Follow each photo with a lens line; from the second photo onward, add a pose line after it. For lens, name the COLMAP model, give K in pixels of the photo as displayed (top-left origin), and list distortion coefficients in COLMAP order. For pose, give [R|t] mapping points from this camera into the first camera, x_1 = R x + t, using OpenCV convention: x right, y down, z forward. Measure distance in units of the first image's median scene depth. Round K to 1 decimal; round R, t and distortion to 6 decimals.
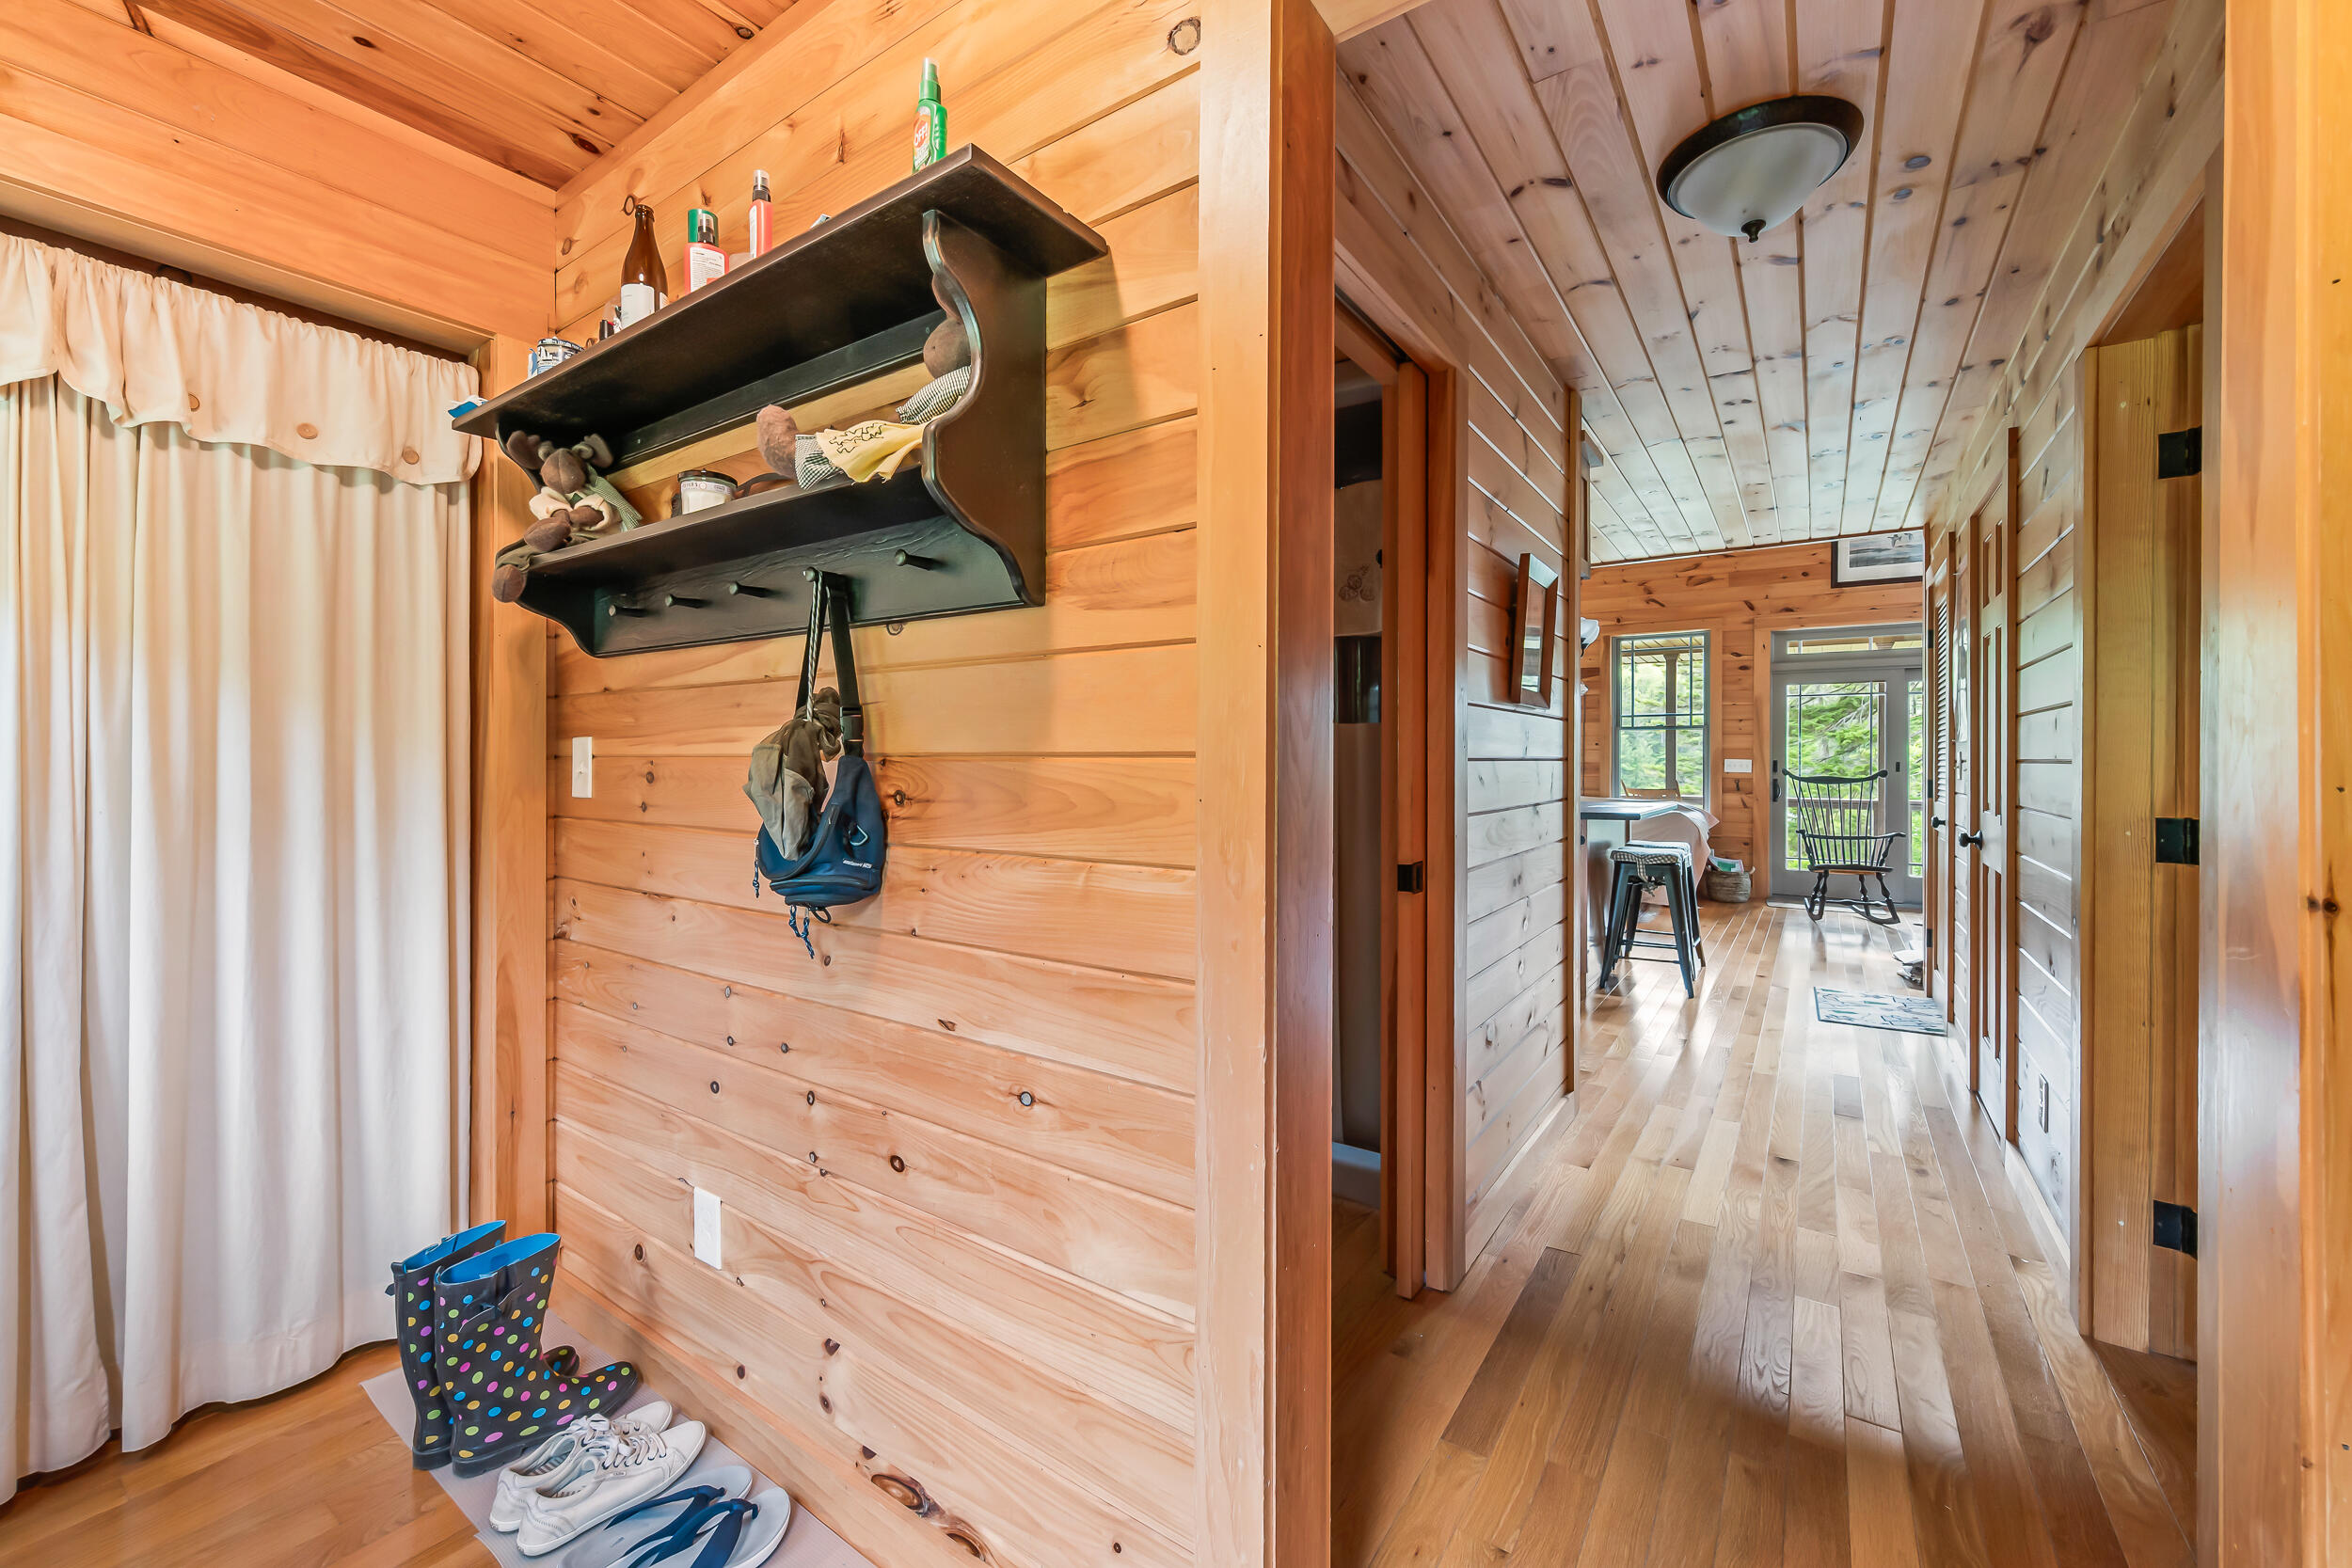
lens RADIAL K [[918.2, 0, 1181.8], [0, 918.2, 781.4], [0, 0, 1]] dist [0.000197, -0.000311]
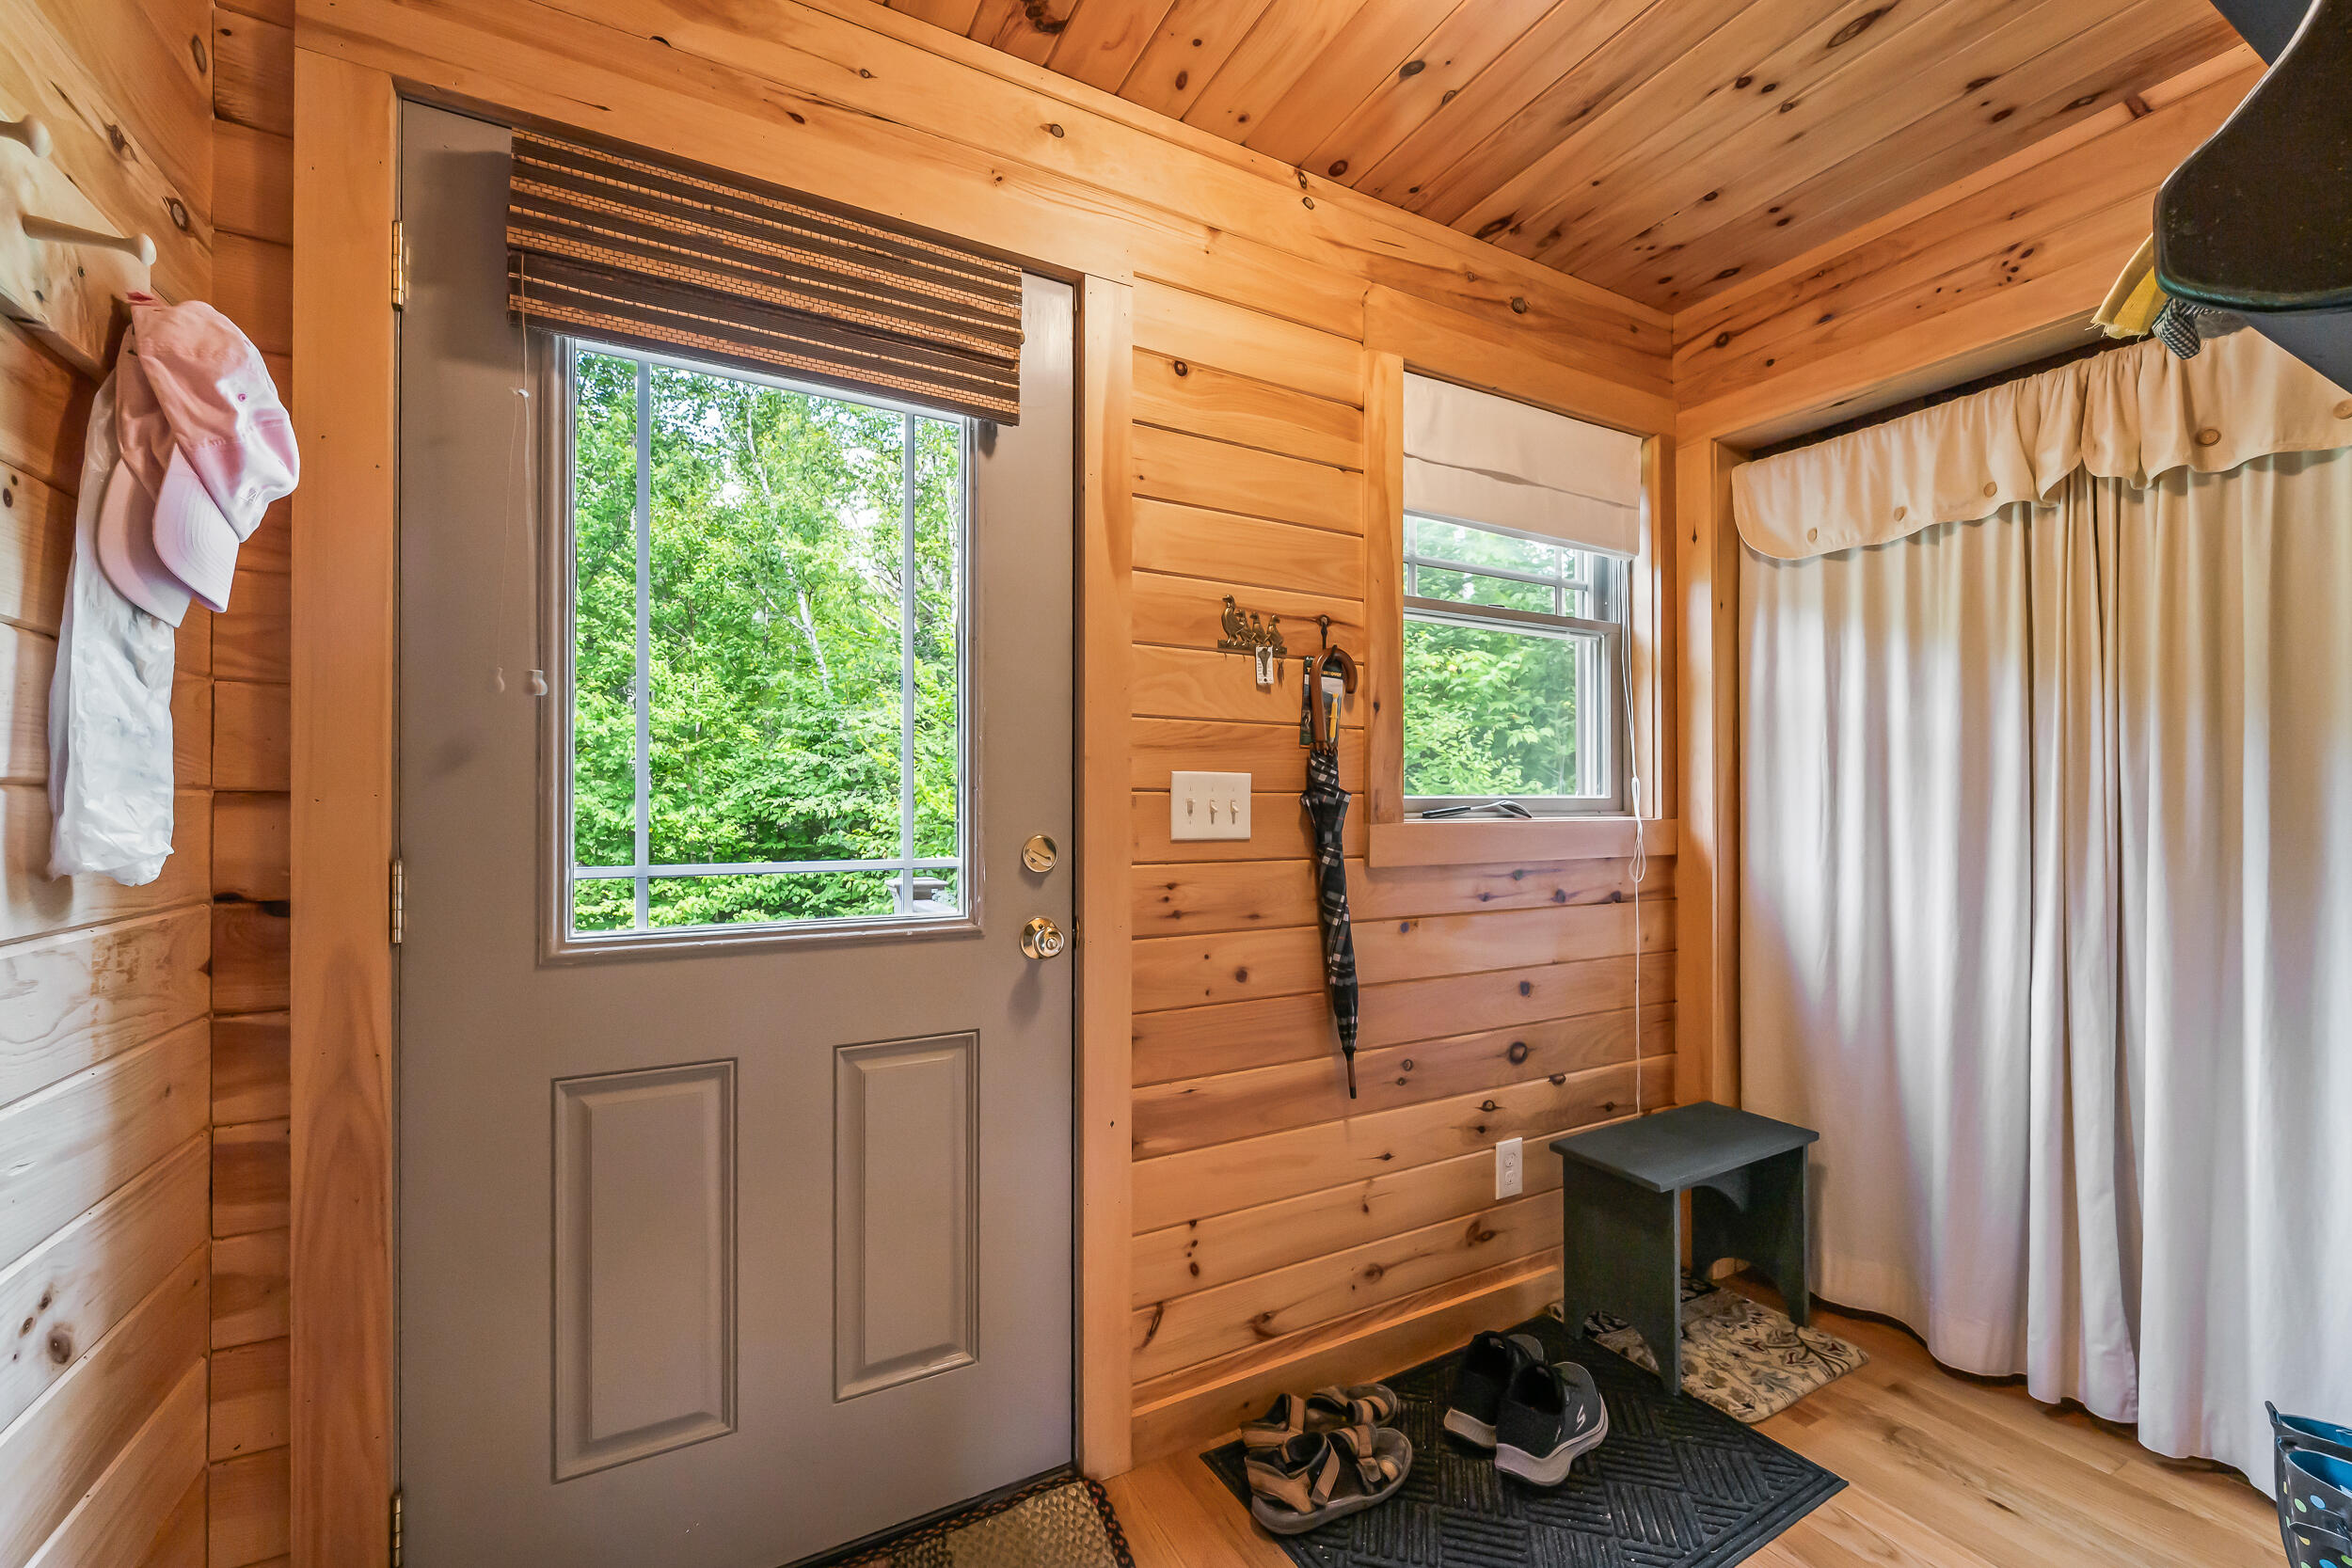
lens RADIAL K [[918.2, 0, 1181.8], [0, 918.2, 781.4], [0, 0, 1]] dist [0.000197, -0.000311]
pose [[-0.437965, -0.026542, -0.898600, 0.328413], [-0.011970, 0.999648, -0.023692, -0.001734], [0.898912, 0.000380, -0.438129, 0.473759]]
